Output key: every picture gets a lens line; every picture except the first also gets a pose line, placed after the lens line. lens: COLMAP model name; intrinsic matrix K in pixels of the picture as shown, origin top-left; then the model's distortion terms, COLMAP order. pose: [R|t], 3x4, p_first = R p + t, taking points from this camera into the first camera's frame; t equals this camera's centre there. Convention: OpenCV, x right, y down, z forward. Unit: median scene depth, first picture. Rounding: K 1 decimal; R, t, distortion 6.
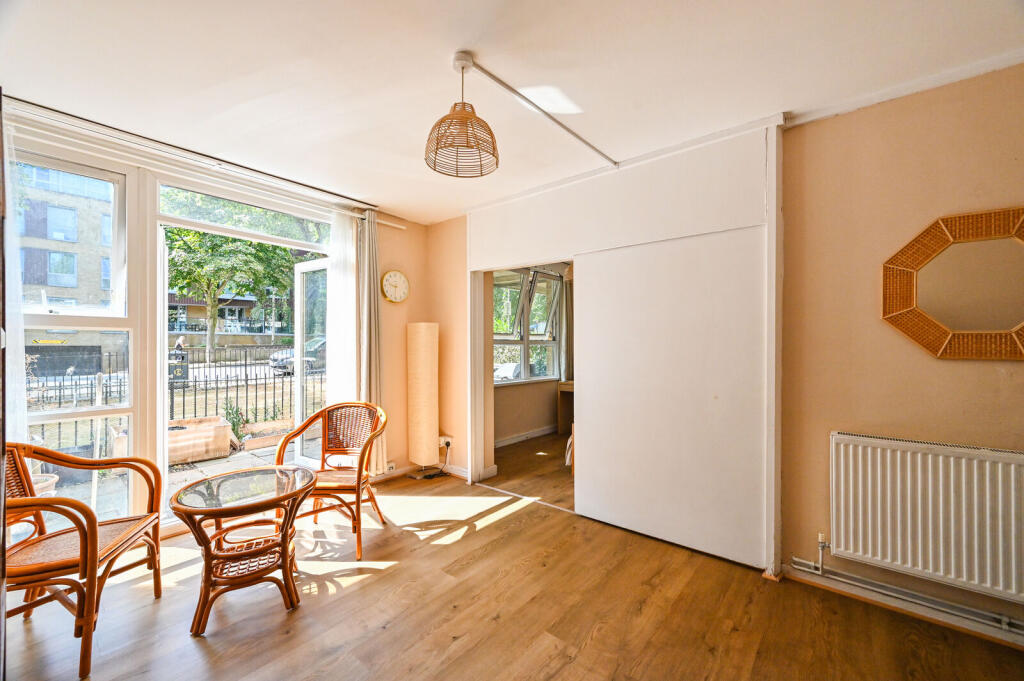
lens RADIAL K [[402.8, 0, 508.9], [0, 402.8, 339.7], [0, 0, 1]] dist [-0.001266, -0.000166]
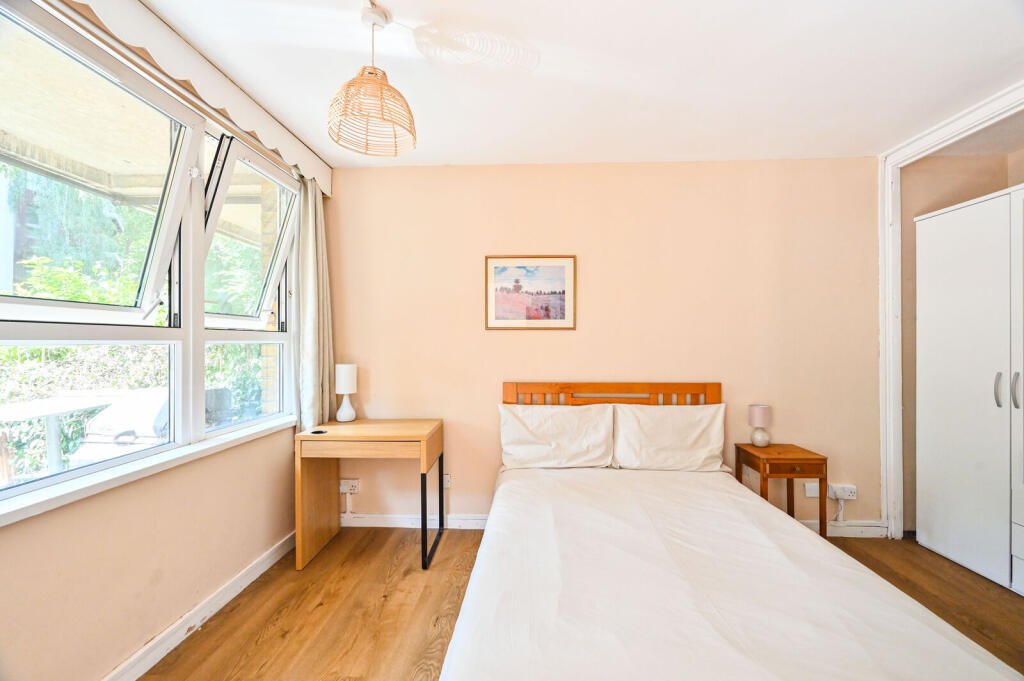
lens RADIAL K [[402.8, 0, 508.9], [0, 402.8, 339.7], [0, 0, 1]] dist [-0.001266, -0.000166]
pose [[0.802970, -0.000718, 0.596019, 0.116093], [-0.003632, 0.999975, 0.006098, 0.018662], [-0.596008, -0.007061, 0.802947, 1.187738]]
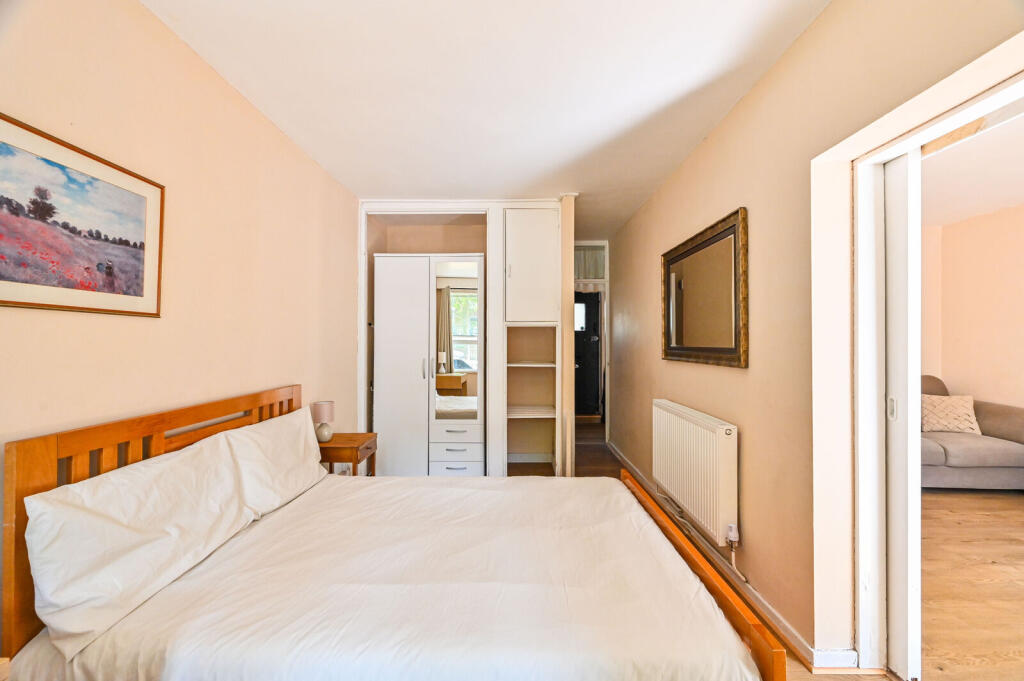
lens RADIAL K [[409.5, 0, 508.8], [0, 409.5, 336.7], [0, 0, 1]] dist [0.000533, 0.000095]
pose [[-0.624919, 0.001771, 0.780688, 0.094939], [-0.017135, 0.999725, -0.015984, 0.027050], [-0.780502, -0.023365, -0.624717, 1.862051]]
